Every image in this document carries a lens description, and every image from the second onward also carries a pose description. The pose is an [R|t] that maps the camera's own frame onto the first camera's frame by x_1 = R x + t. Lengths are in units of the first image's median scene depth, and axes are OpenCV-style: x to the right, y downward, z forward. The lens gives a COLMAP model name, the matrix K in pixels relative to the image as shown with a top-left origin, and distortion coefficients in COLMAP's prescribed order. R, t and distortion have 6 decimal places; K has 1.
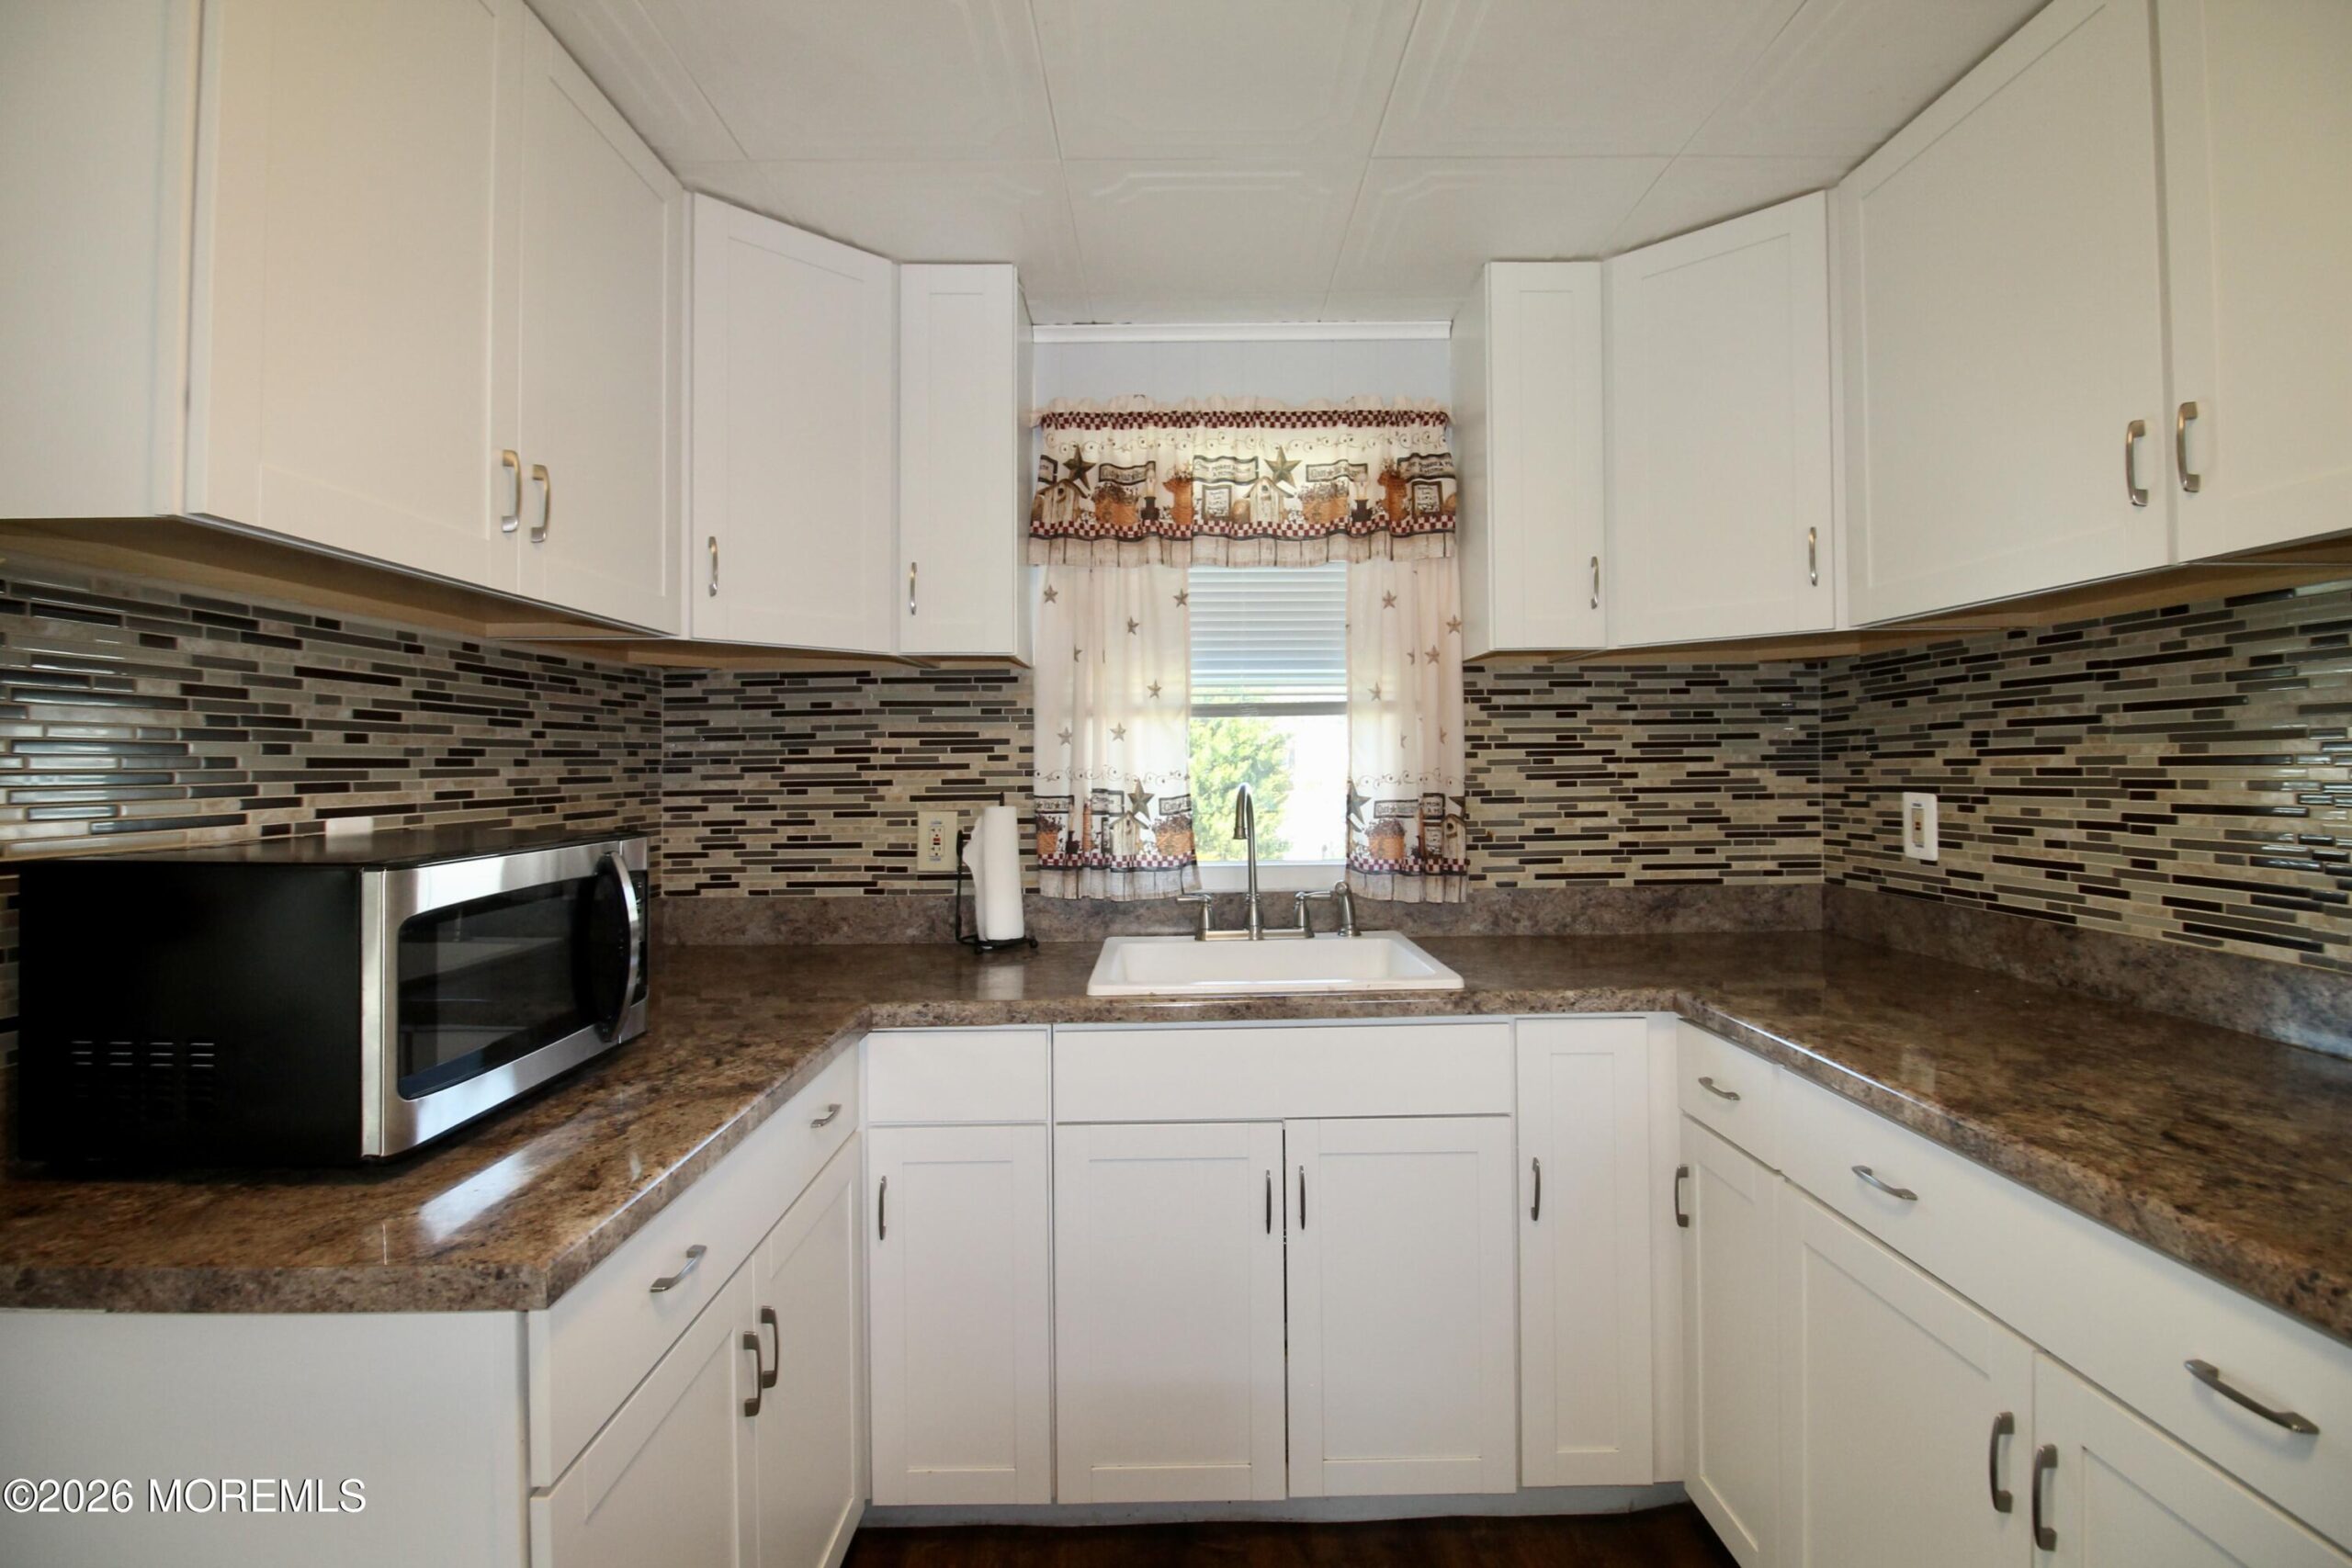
lens RADIAL K [[1097.5, 0, 1182.0], [0, 1097.5, 753.9], [0, 0, 1]] dist [0.002397, -0.014371]
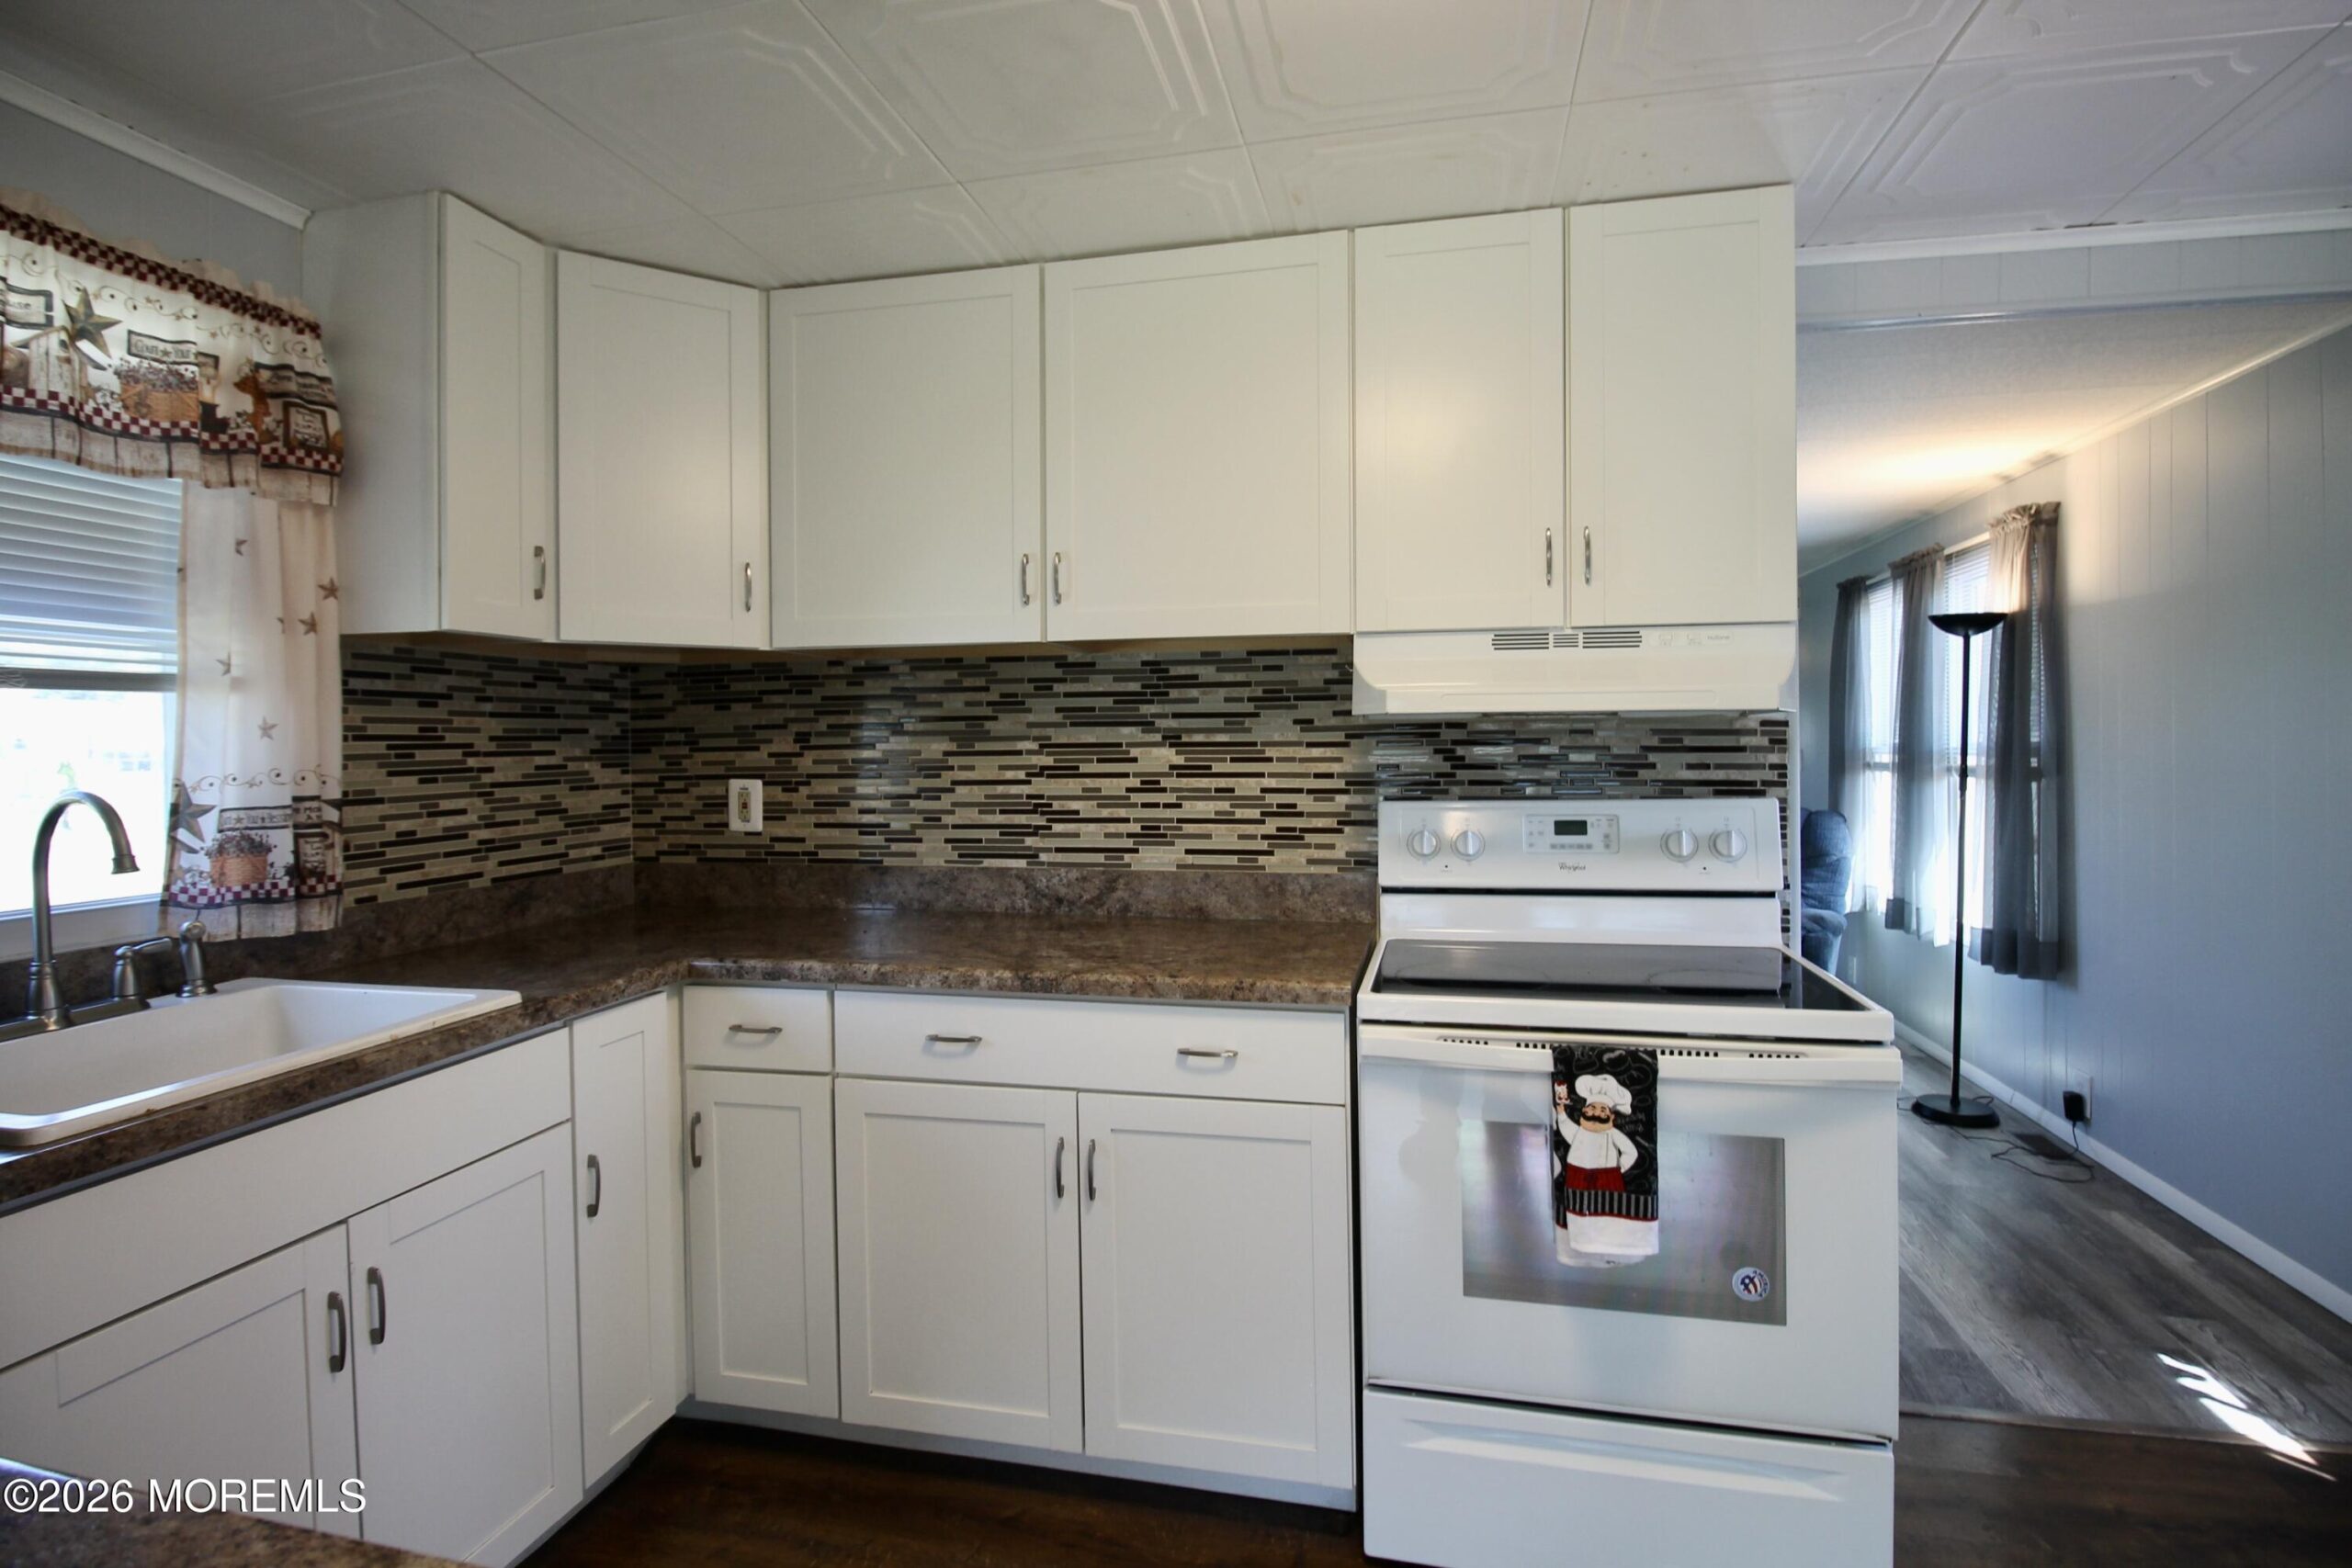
lens RADIAL K [[1097.5, 0, 1182.0], [0, 1097.5, 753.9], [0, 0, 1]] dist [0.002397, -0.014371]
pose [[0.234912, -0.002541, 0.972013, -0.395157], [-0.003680, 0.999987, 0.003504, -0.000069], [-0.972010, -0.004400, 0.234899, 0.190413]]
